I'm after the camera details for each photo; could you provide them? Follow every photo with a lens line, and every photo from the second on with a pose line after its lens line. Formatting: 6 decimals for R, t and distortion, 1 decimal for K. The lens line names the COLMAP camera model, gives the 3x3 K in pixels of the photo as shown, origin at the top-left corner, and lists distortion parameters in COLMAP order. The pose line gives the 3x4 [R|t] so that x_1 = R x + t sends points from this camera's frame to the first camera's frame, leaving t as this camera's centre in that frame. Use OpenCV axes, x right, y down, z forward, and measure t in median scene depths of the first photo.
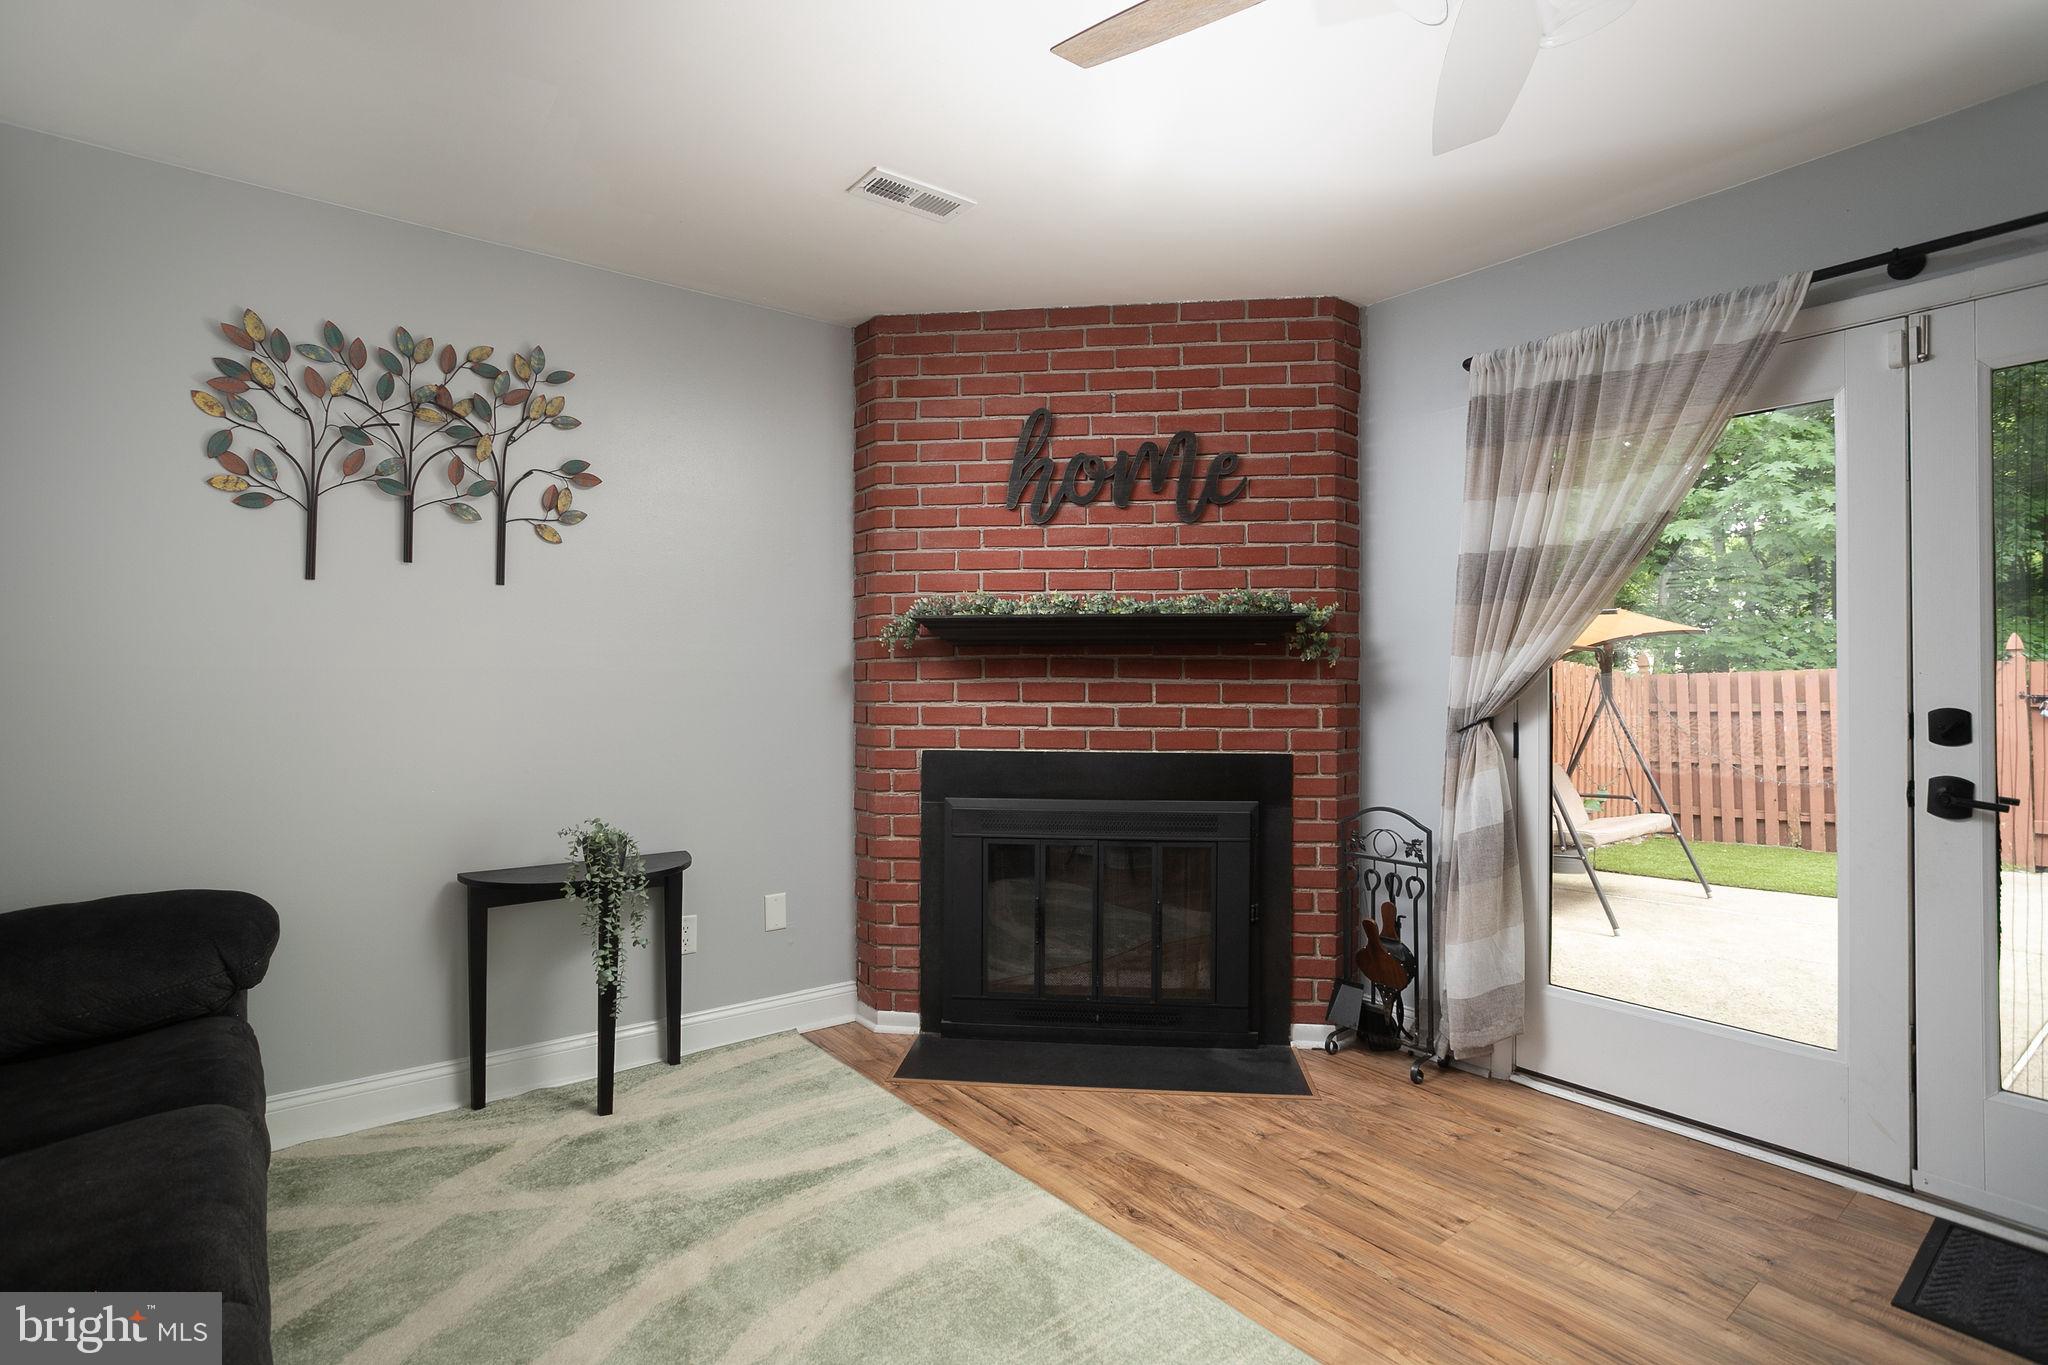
lens RADIAL K [[1014.1, 0, 1029.4], [0, 1014.1, 658.9], [0, 0, 1]] dist [-0.072919, 0.049277]
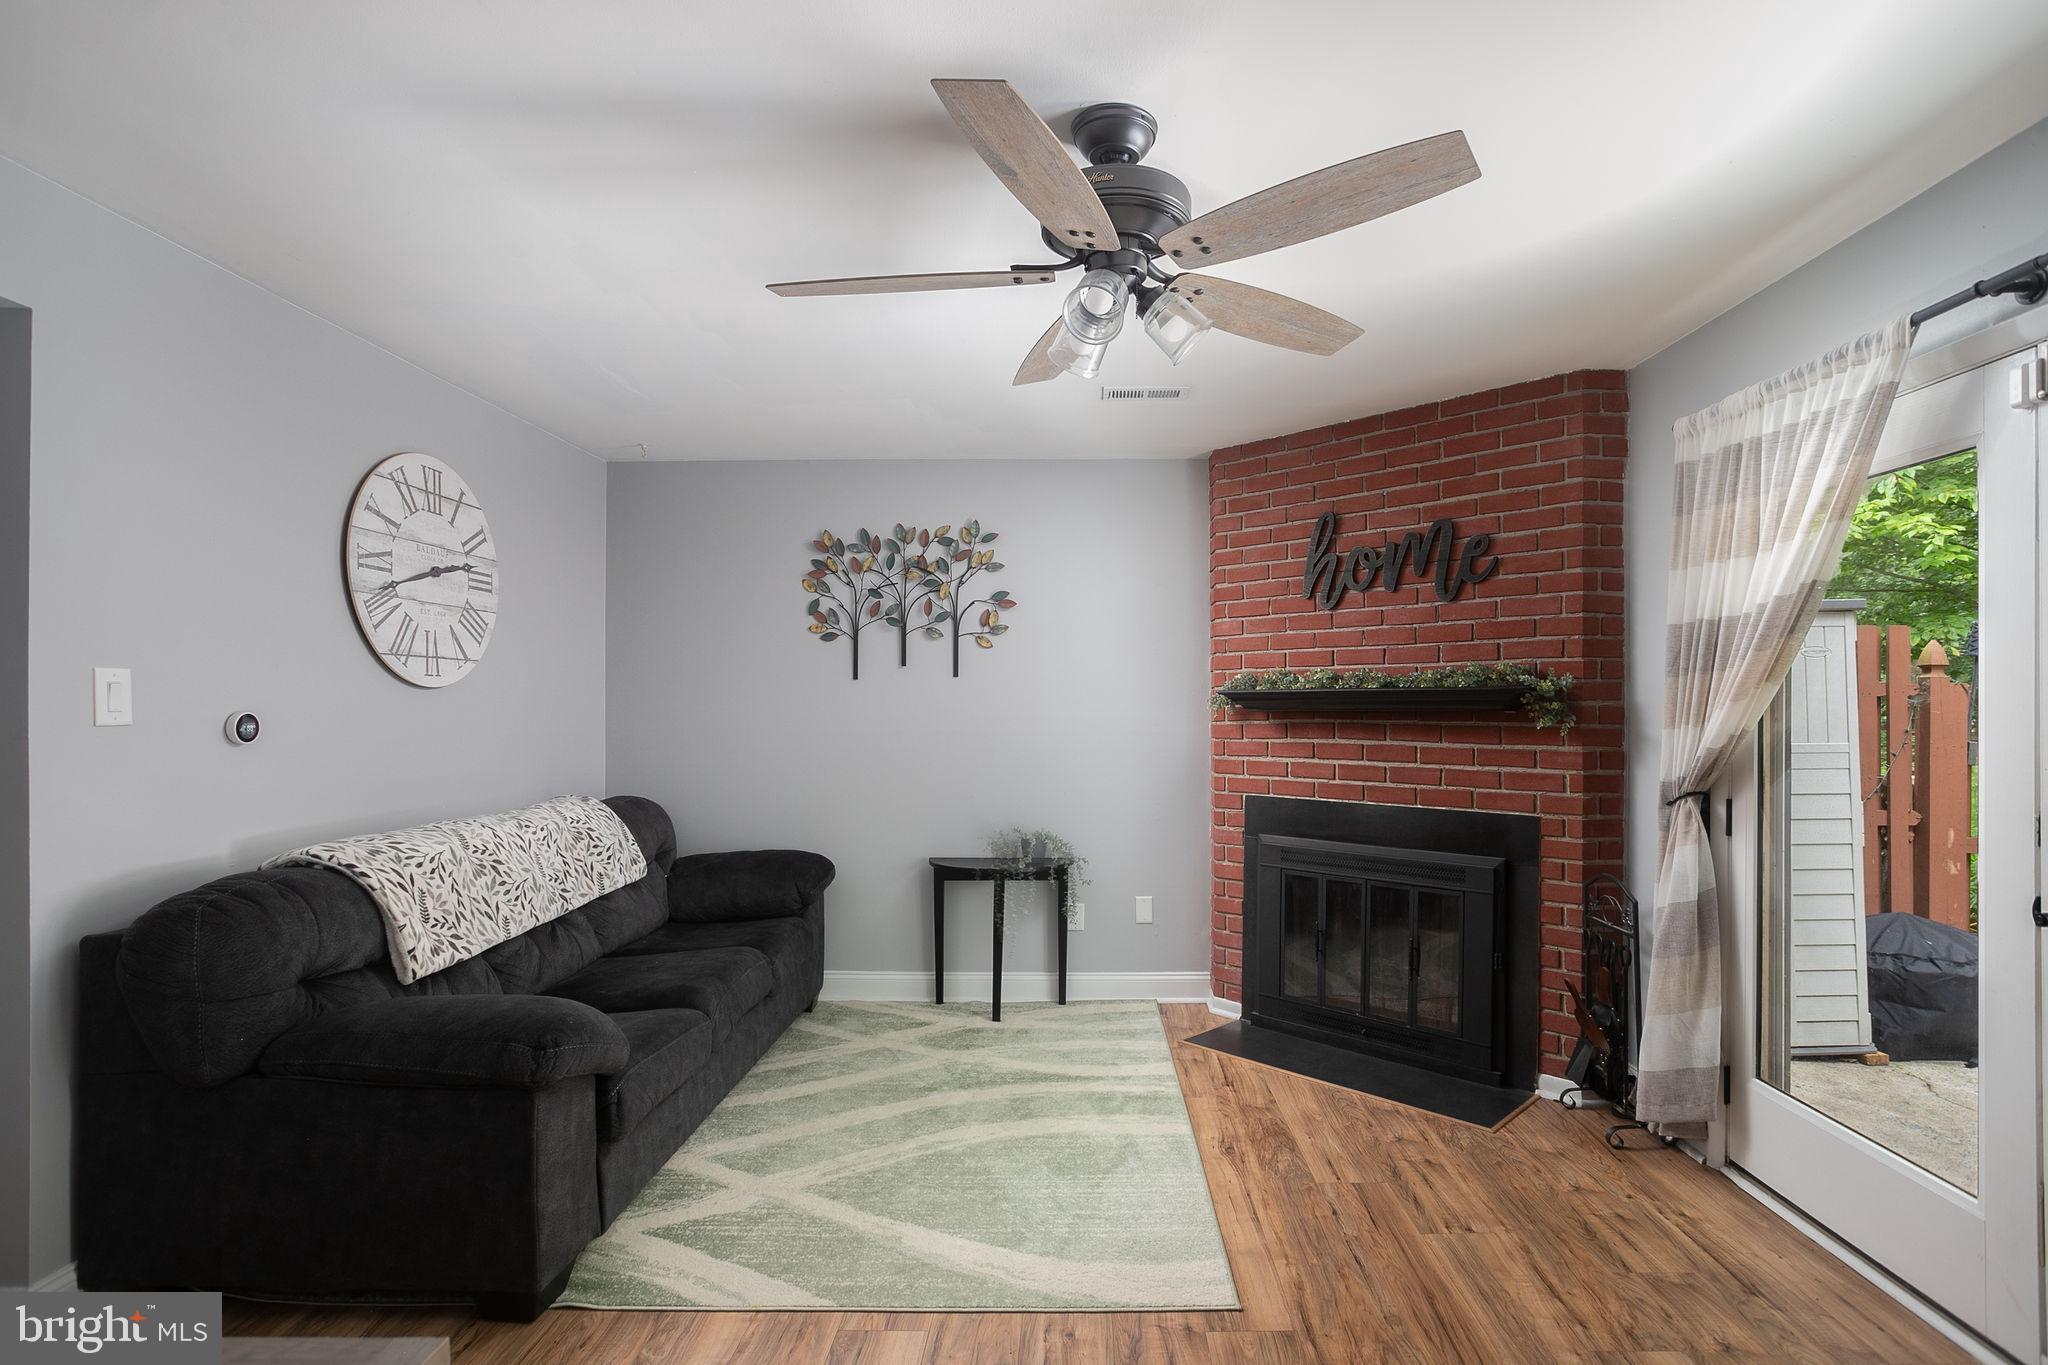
lens RADIAL K [[996.6, 0, 1030.6], [0, 996.6, 694.3], [0, 0, 1]] dist [-0.059162, 0.033451]
pose [[0.775288, -0.010610, -0.631519, 0.552209], [0.014589, 0.999893, 0.001111, -0.046587], [0.631440, -0.010075, 0.775360, -0.143452]]
